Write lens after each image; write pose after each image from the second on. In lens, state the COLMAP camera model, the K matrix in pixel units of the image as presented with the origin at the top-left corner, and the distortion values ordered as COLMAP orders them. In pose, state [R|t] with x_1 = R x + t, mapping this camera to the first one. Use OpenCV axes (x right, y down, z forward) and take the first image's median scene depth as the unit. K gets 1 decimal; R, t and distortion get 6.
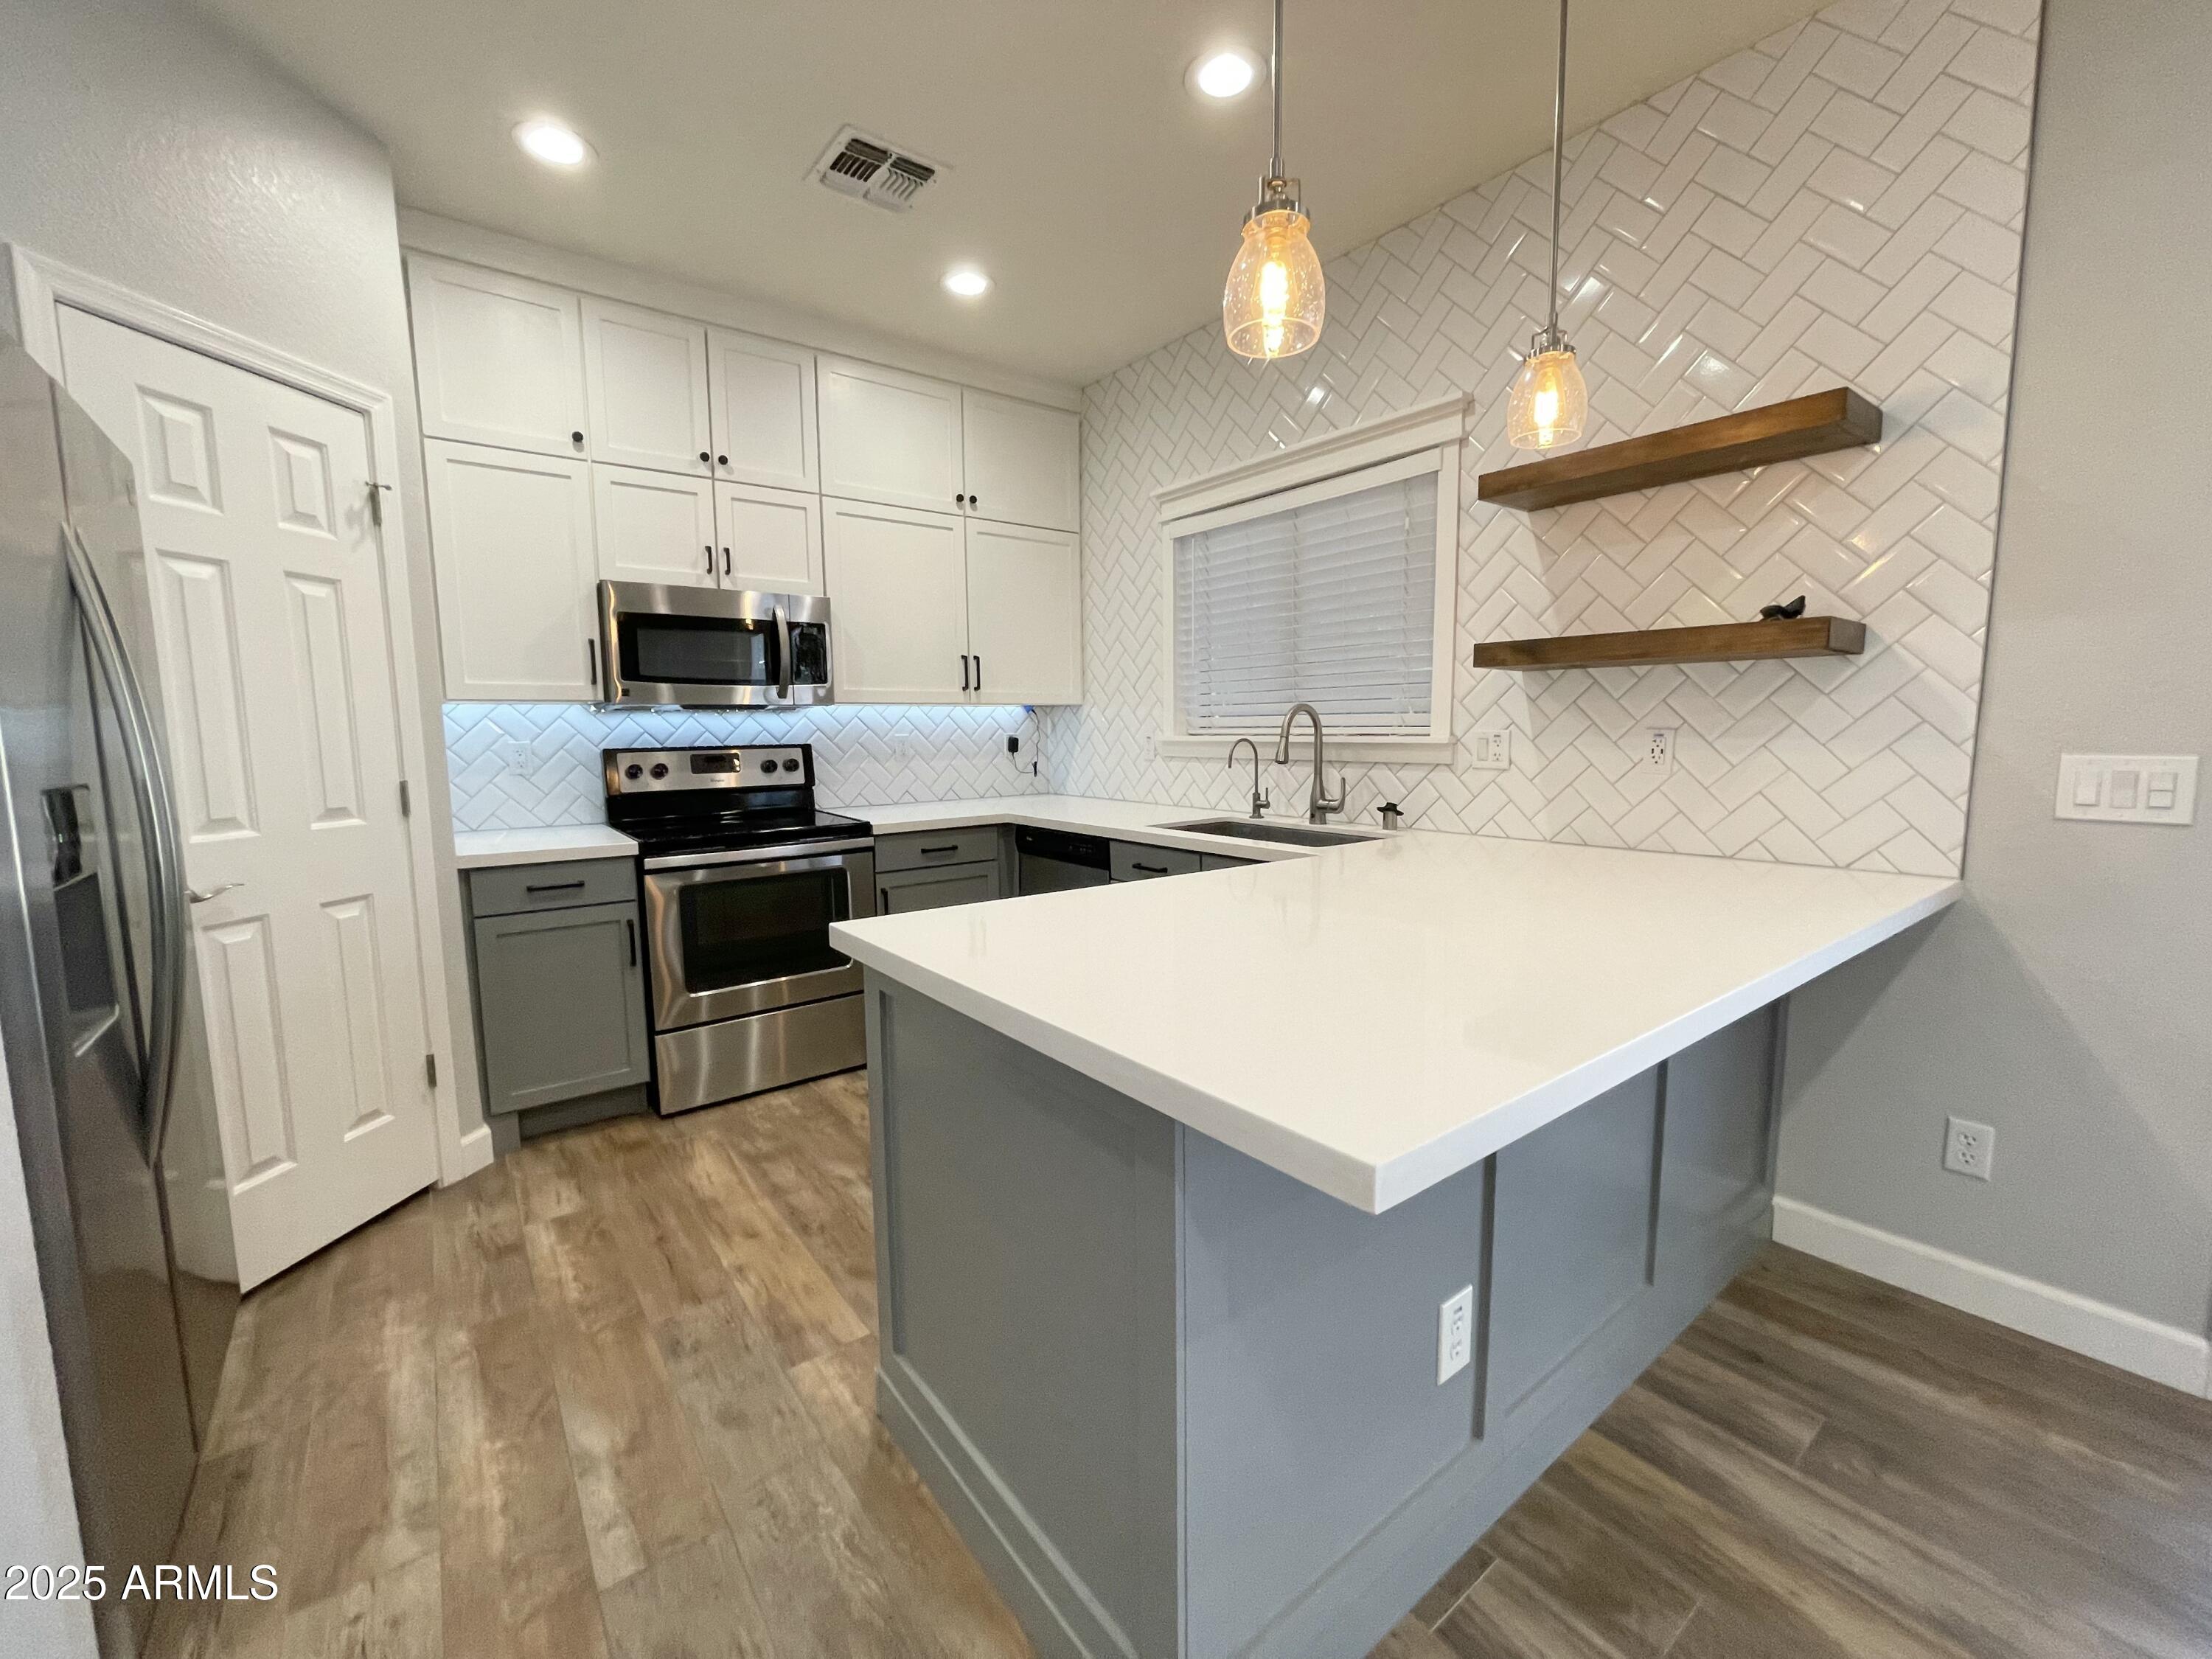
lens RADIAL K [[897.1, 0, 1108.8], [0, 897.1, 832.2], [0, 0, 1]] dist [-0.000324, 0.000515]
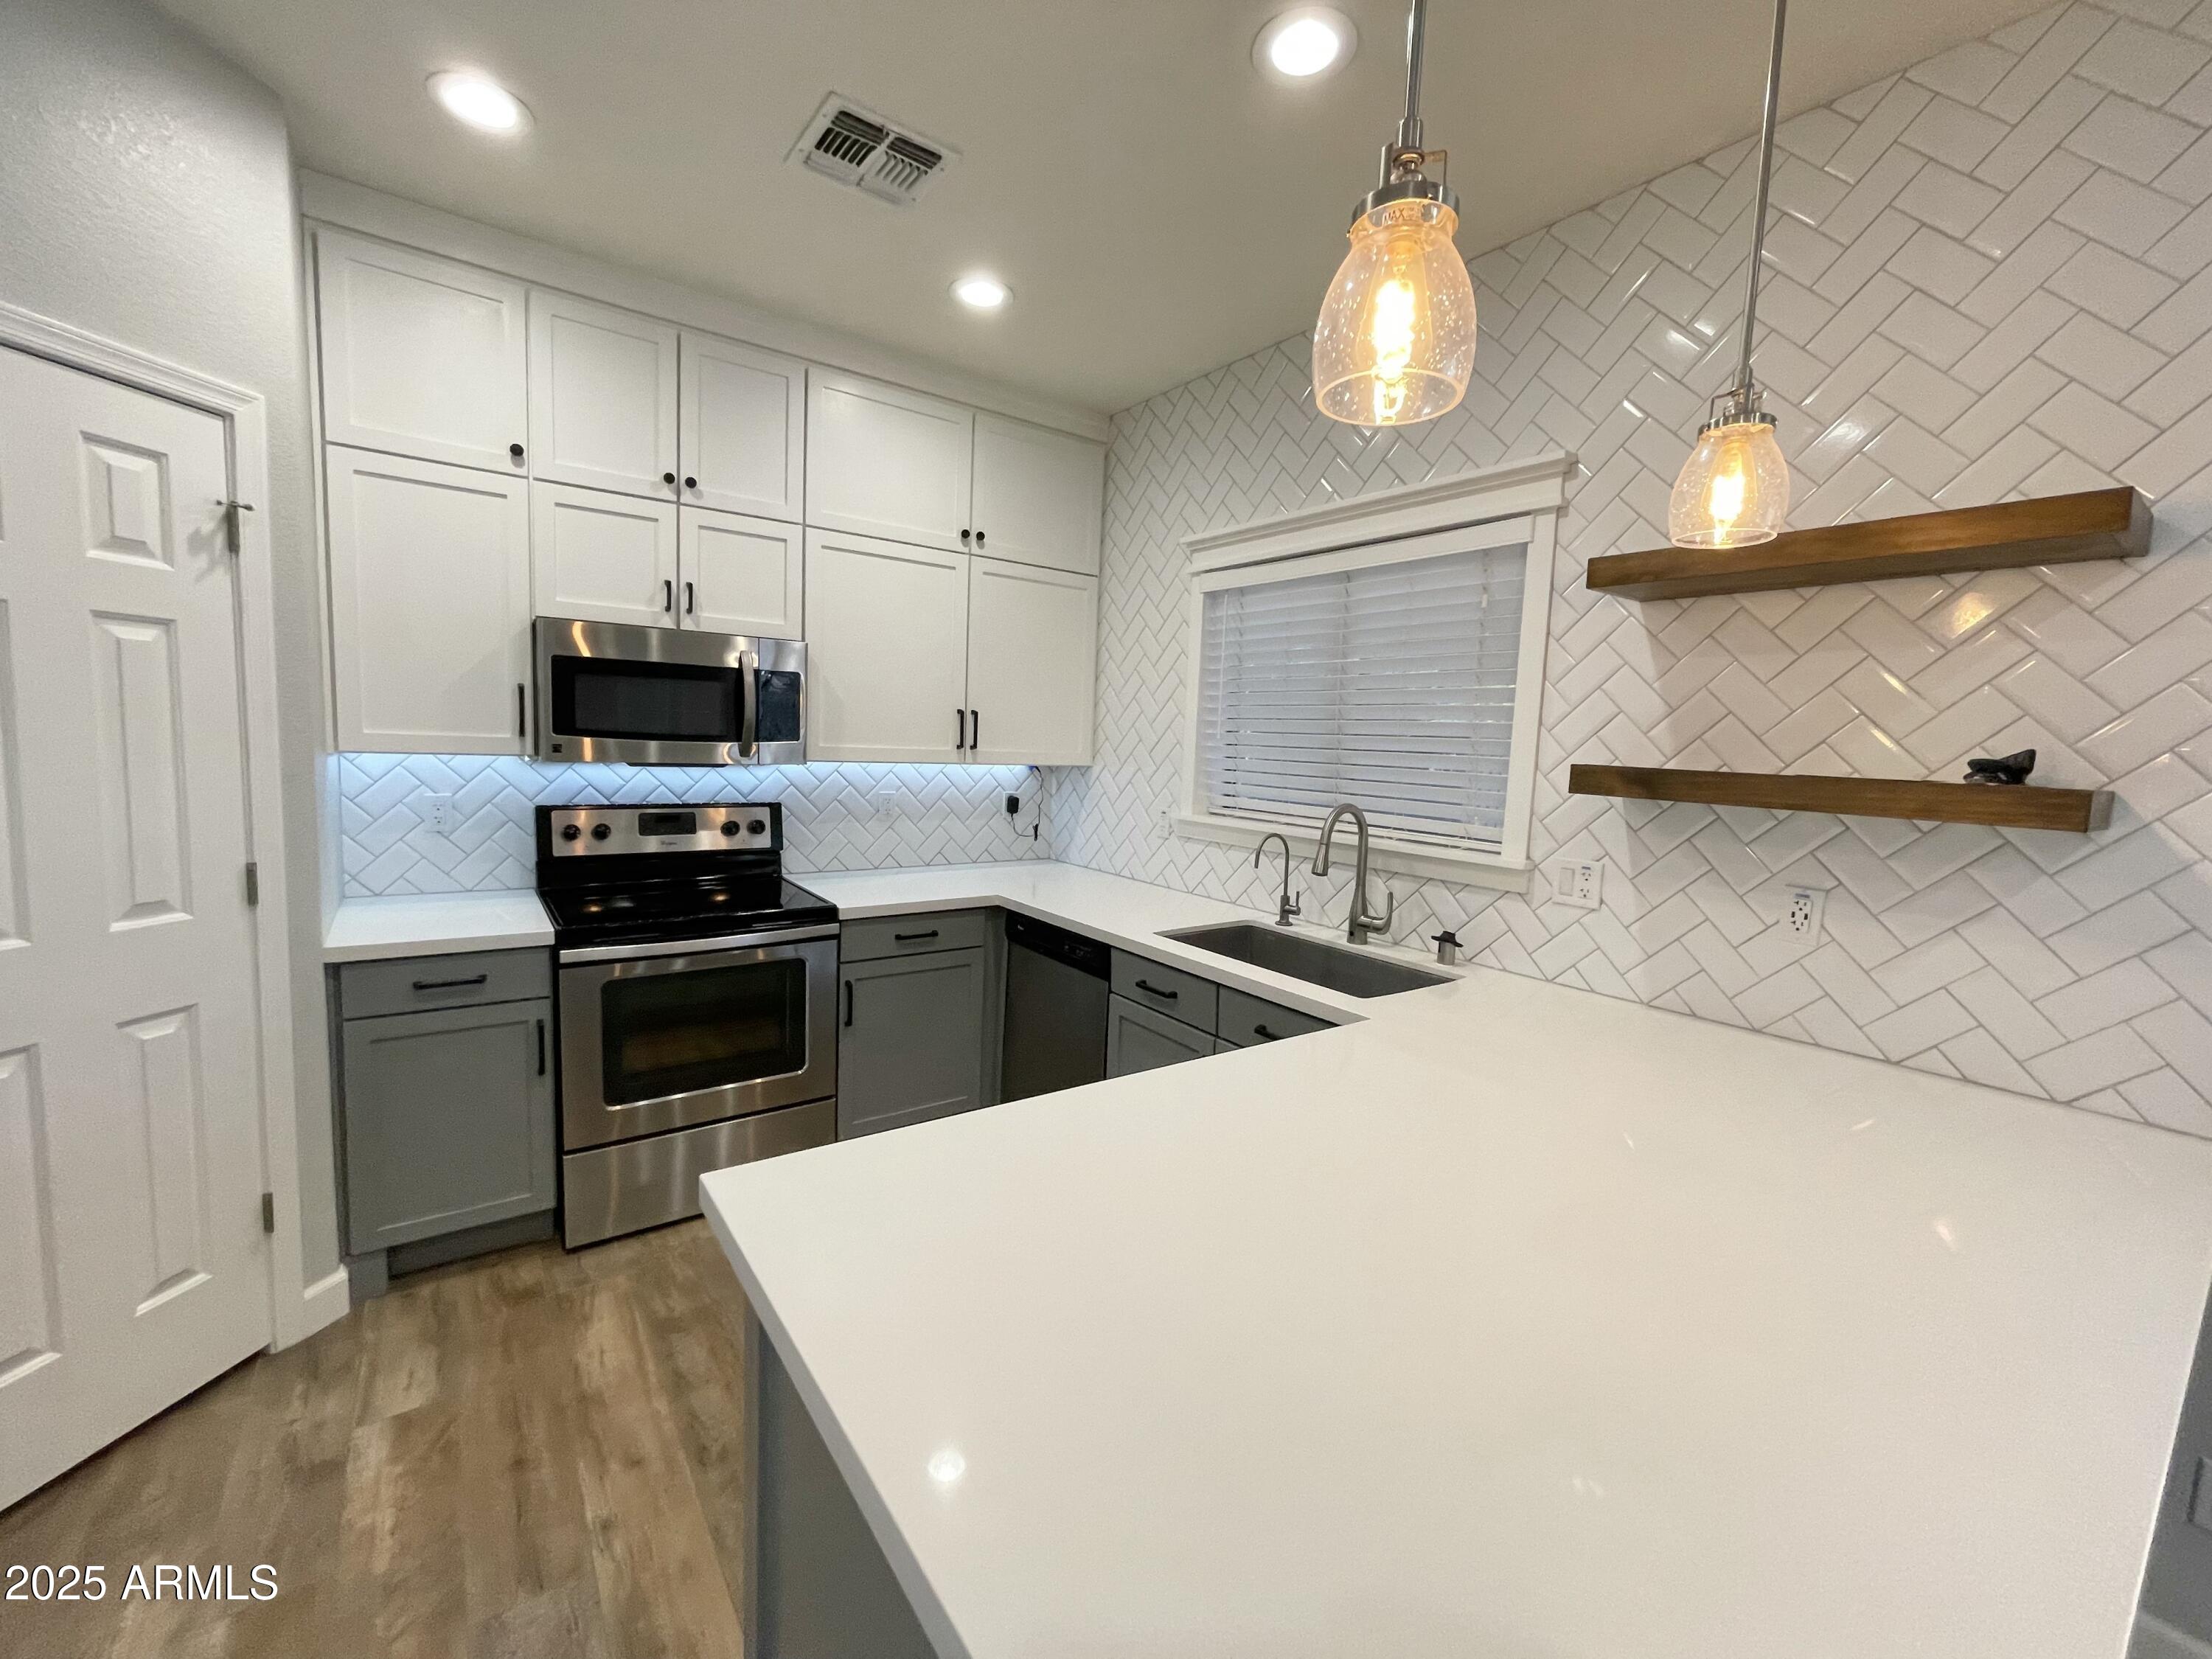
lens RADIAL K [[897.1, 0, 1108.3], [0, 897.1, 833.9], [0, 0, 1]] dist [-0.000324, 0.000515]
pose [[0.998438, 0.054273, -0.013241, 0.004203], [-0.054435, 0.998443, -0.012185, -0.108302], [0.012559, 0.012887, 0.999838, 0.176858]]
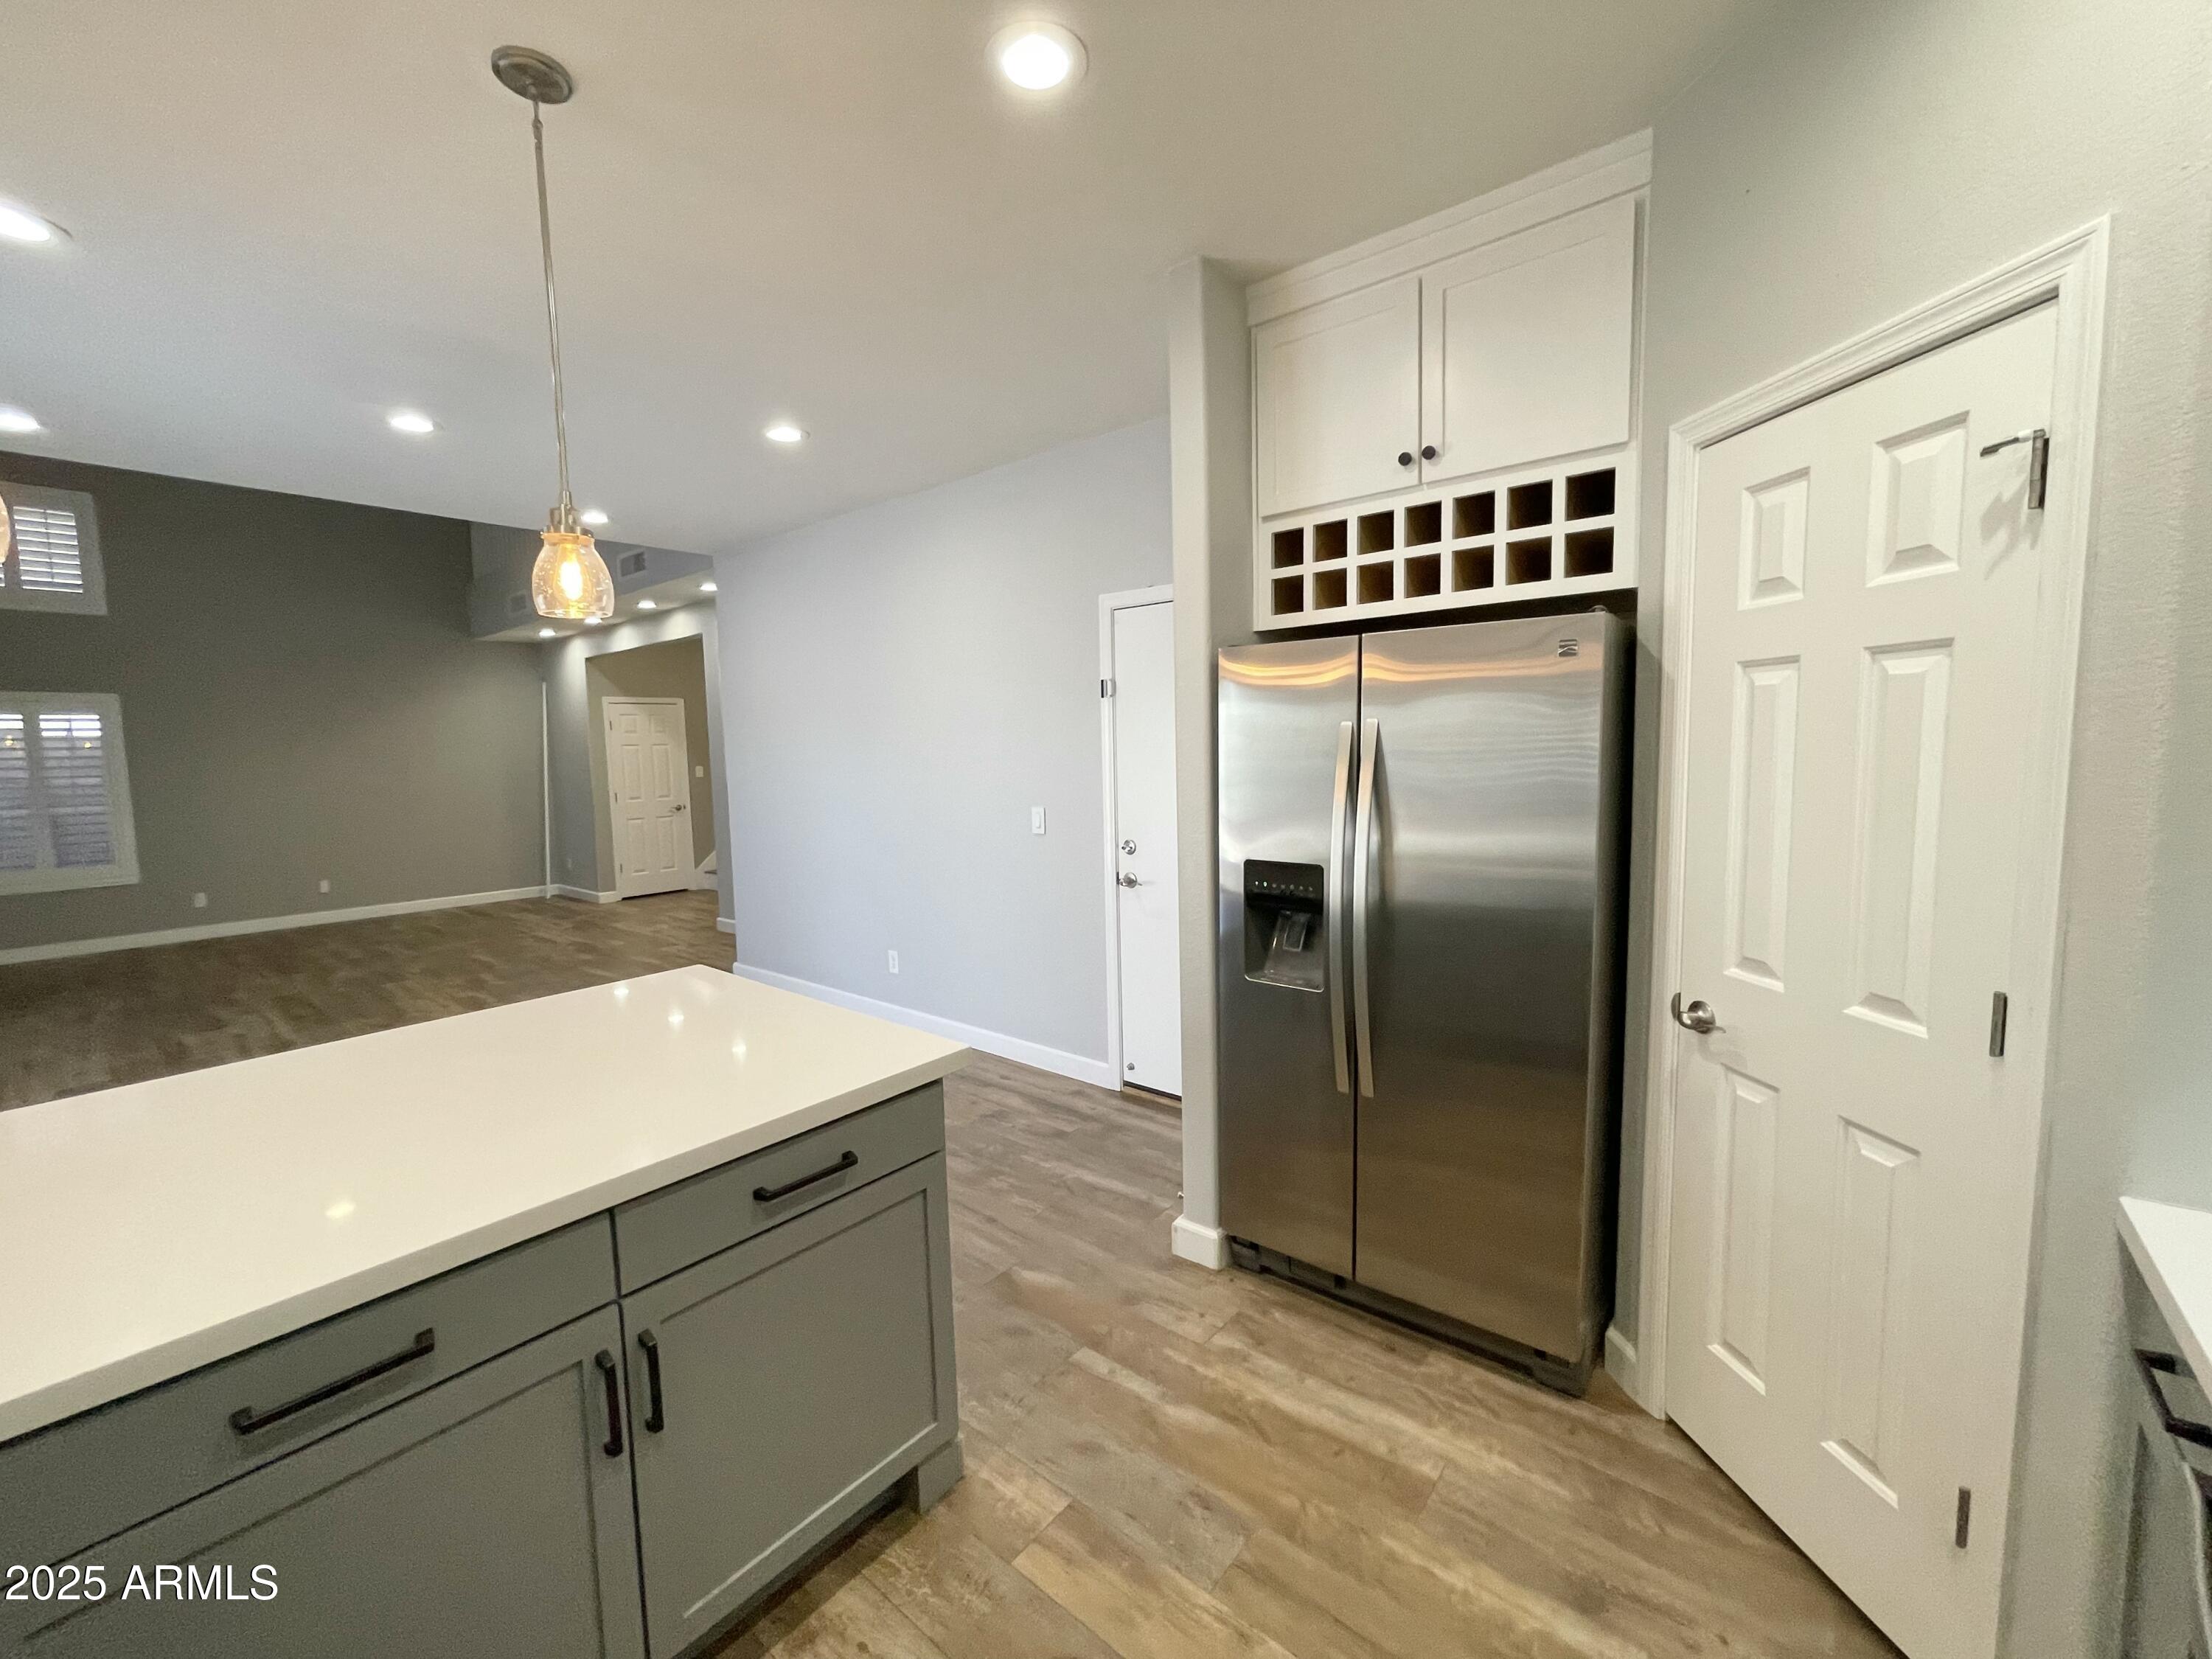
lens RADIAL K [[897.1, 0, 1115.2], [0, 897.1, 833.3], [0, 0, 1]] dist [-0.000324, 0.000515]
pose [[-0.974014, 0.055059, -0.219696, -0.155236], [0.008927, 0.978580, 0.205673, -0.244542], [0.226314, 0.198367, -0.953642, 1.273595]]
